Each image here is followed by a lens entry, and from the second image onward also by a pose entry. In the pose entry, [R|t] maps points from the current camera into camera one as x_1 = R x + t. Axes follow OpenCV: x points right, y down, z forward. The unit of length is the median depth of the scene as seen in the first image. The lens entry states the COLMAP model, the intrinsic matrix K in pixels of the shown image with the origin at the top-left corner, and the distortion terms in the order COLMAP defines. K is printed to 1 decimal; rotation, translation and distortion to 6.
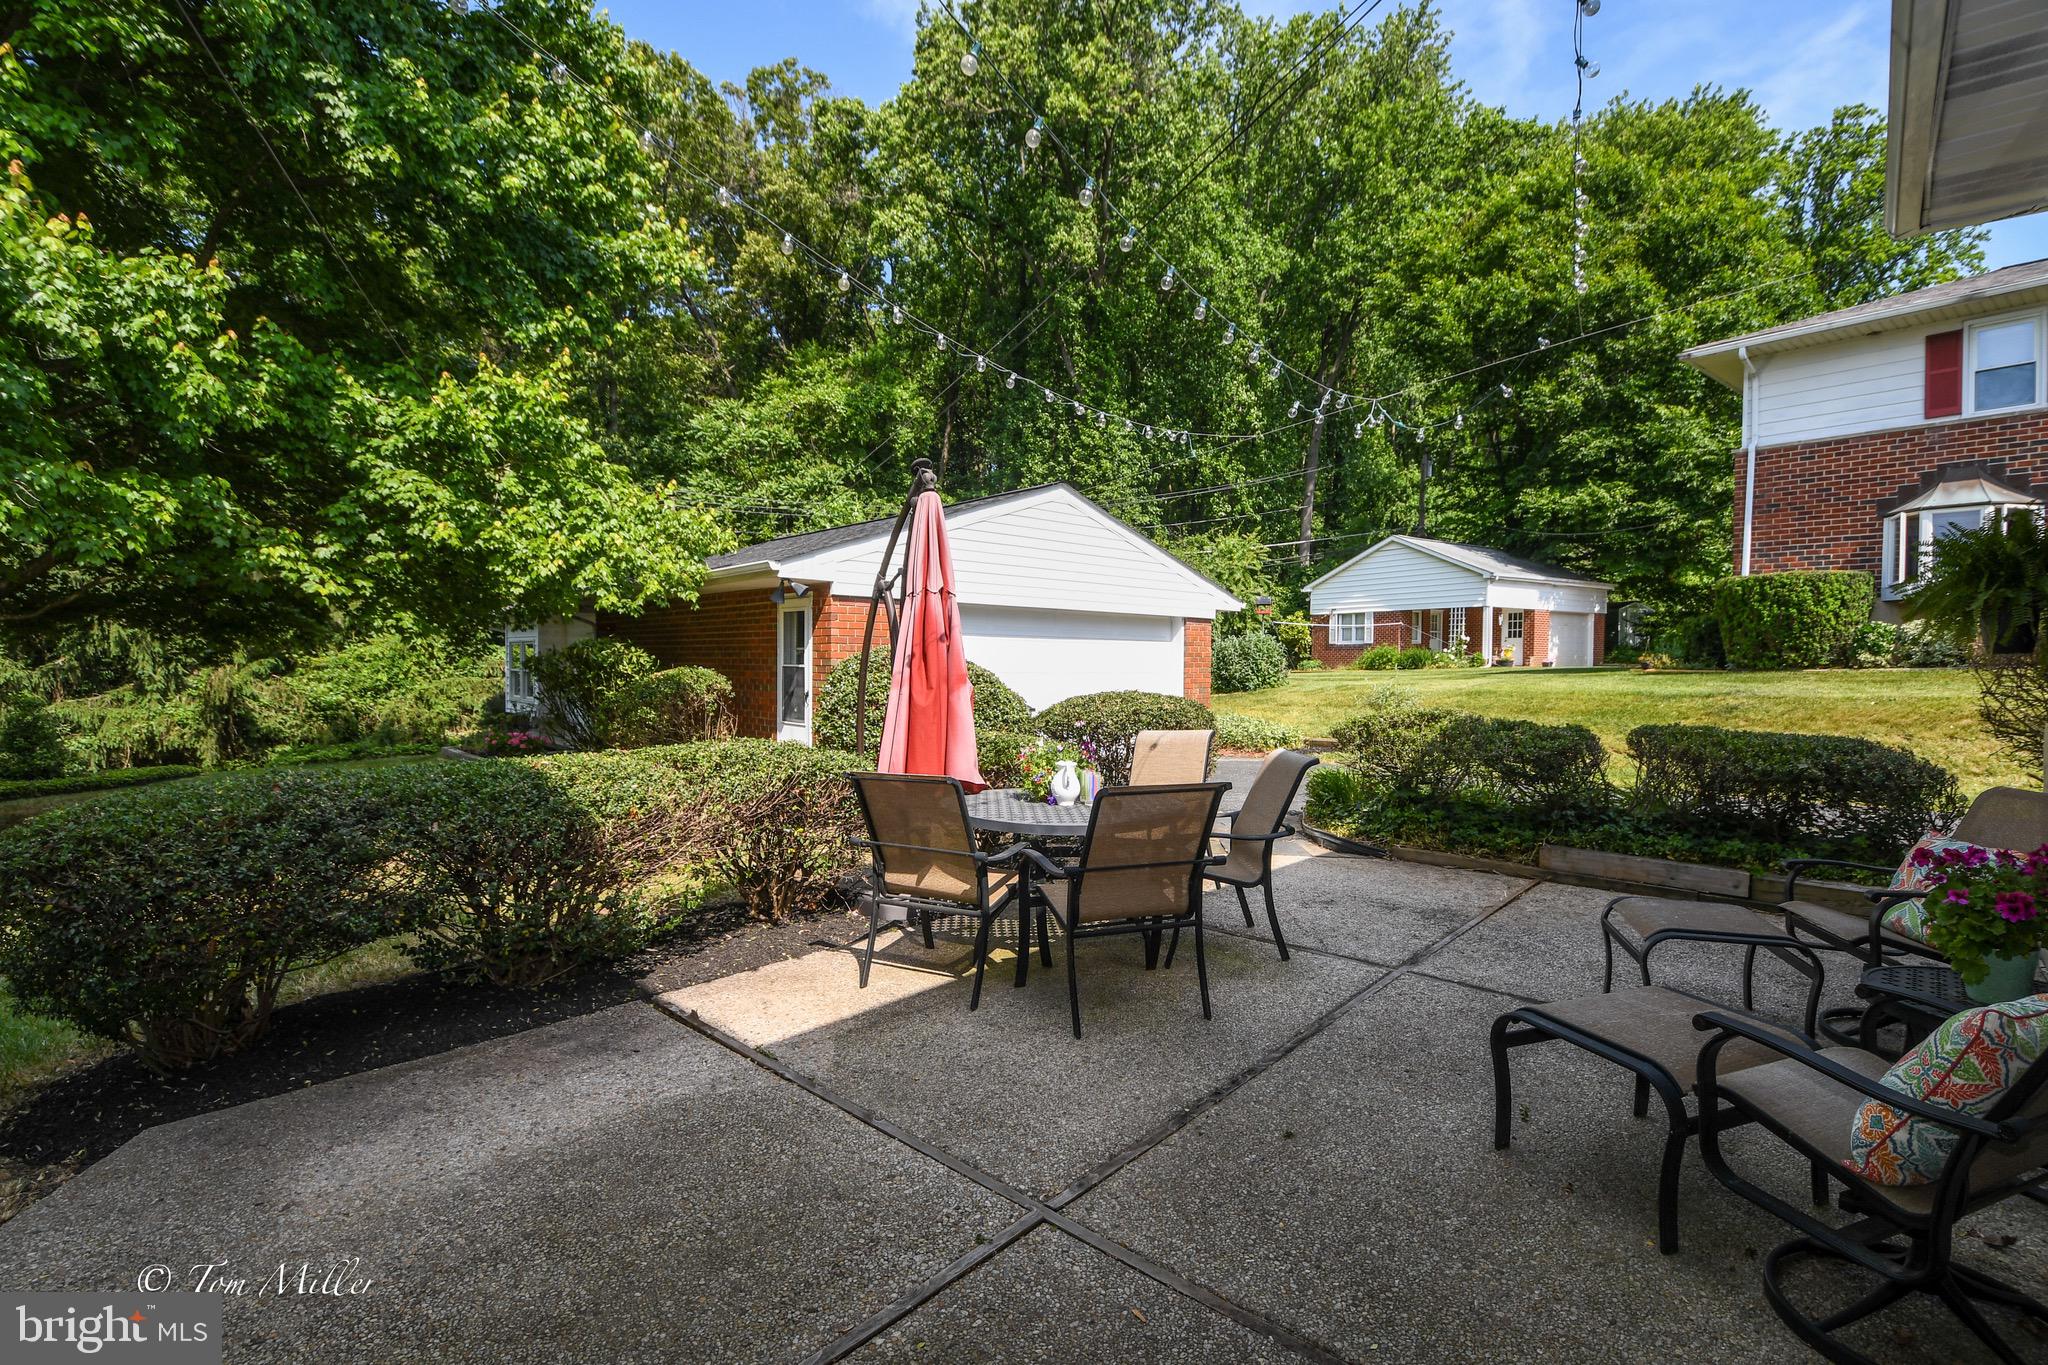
lens RADIAL K [[861.3, 0, 1024.0], [0, 861.3, 682.5], [0, 0, 1]] dist [-0.038937, -0.000050]
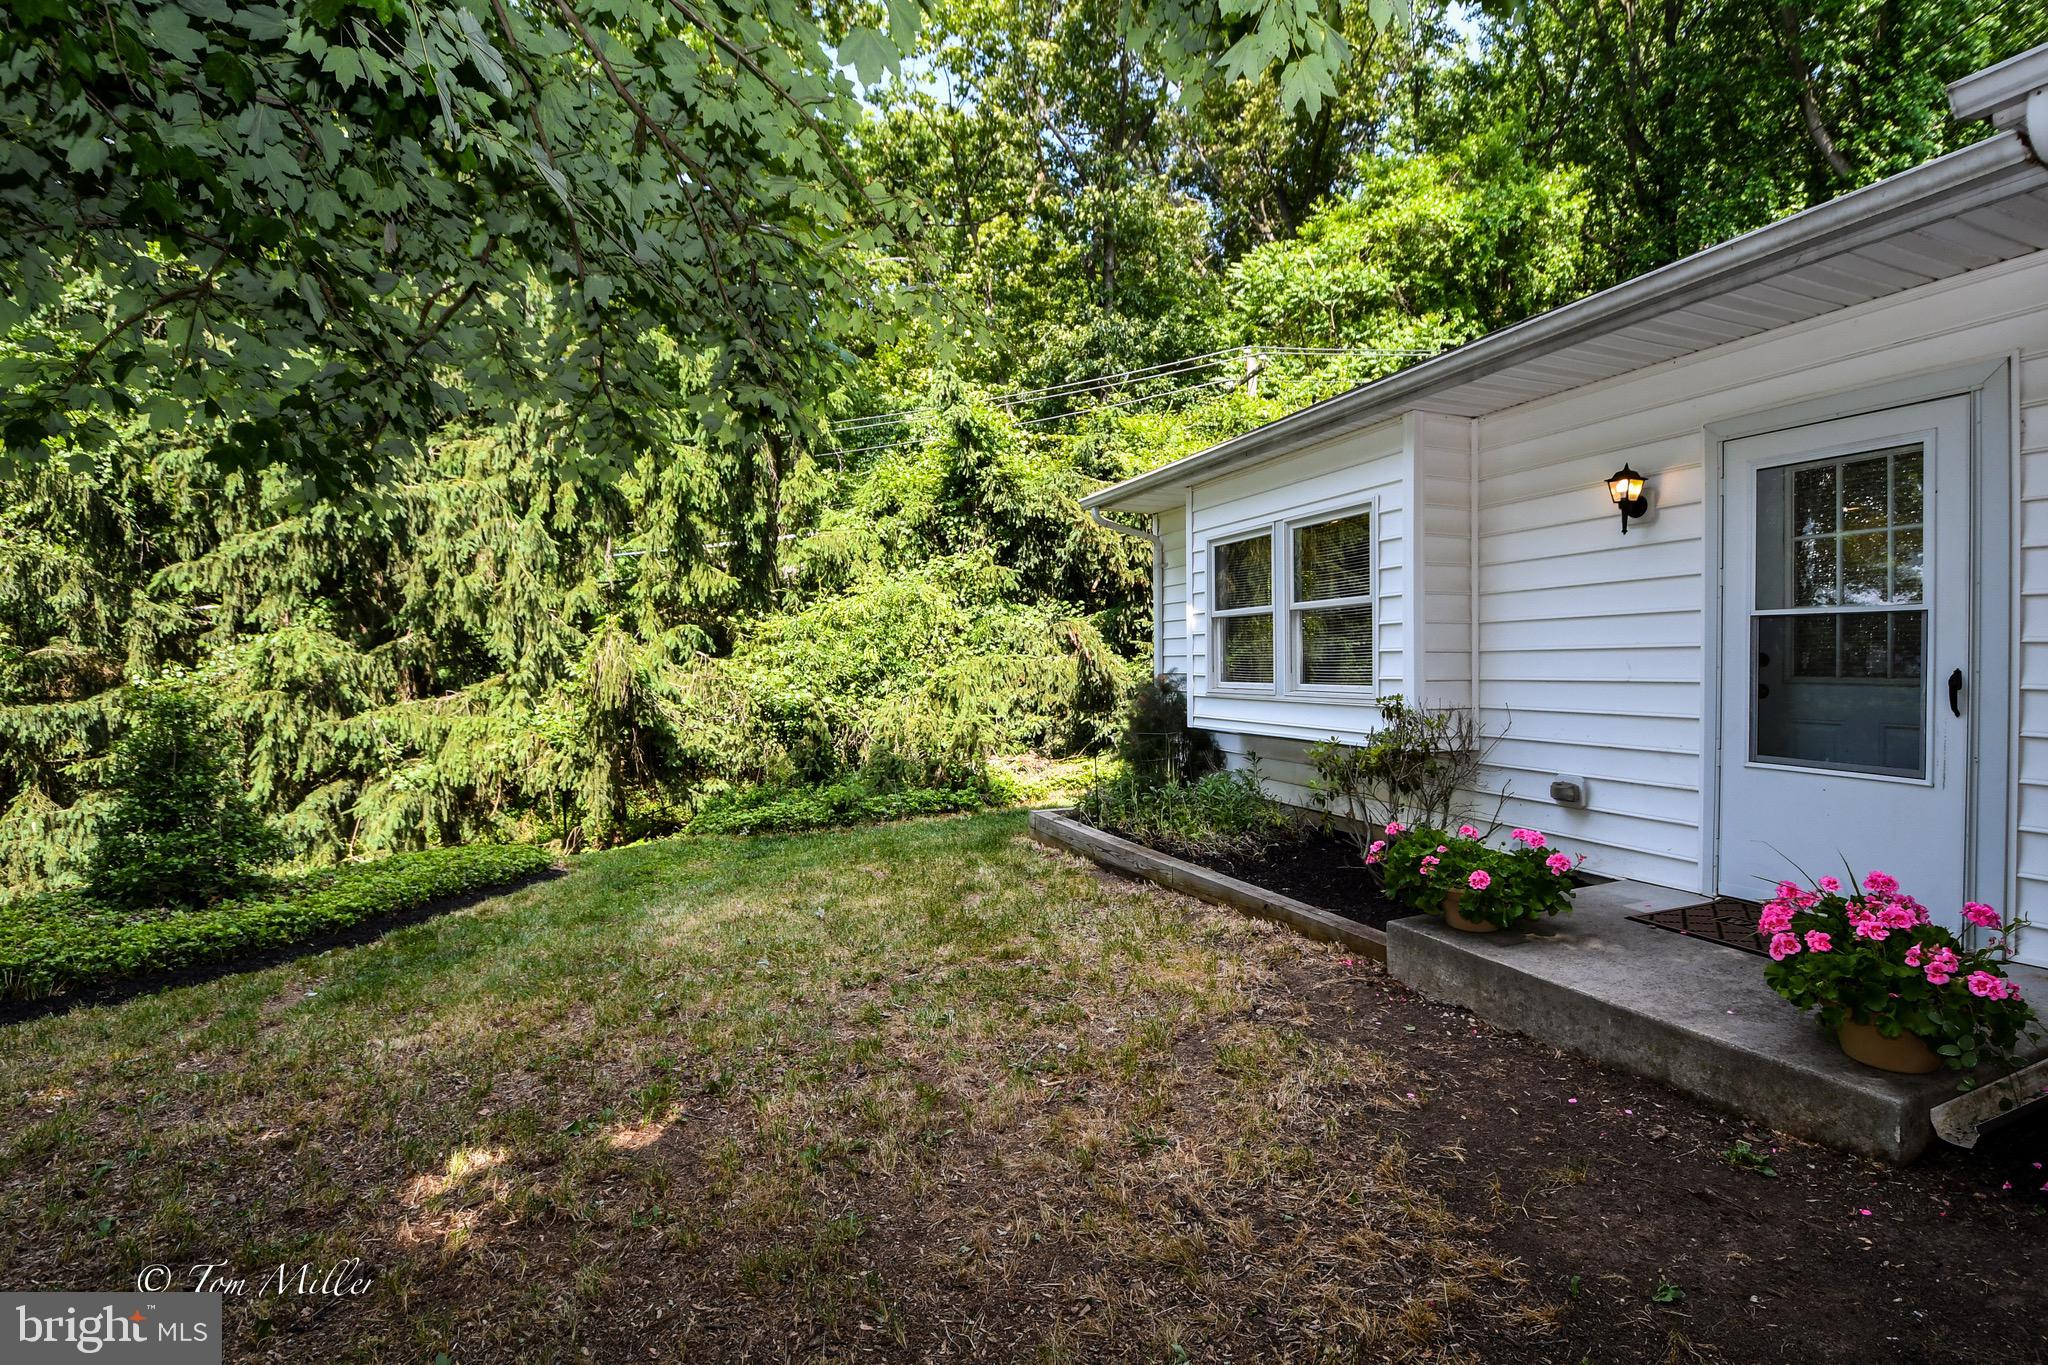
lens RADIAL K [[887.0, 0, 1024.0], [0, 887.0, 682.5], [0, 0, 1]] dist [0.000137, -0.000007]
pose [[0.920493, -0.009968, -0.390632, -0.470417], [0.009911, 0.999949, -0.002163, 0.012585], [0.390633, -0.001881, 0.920544, 0.540591]]
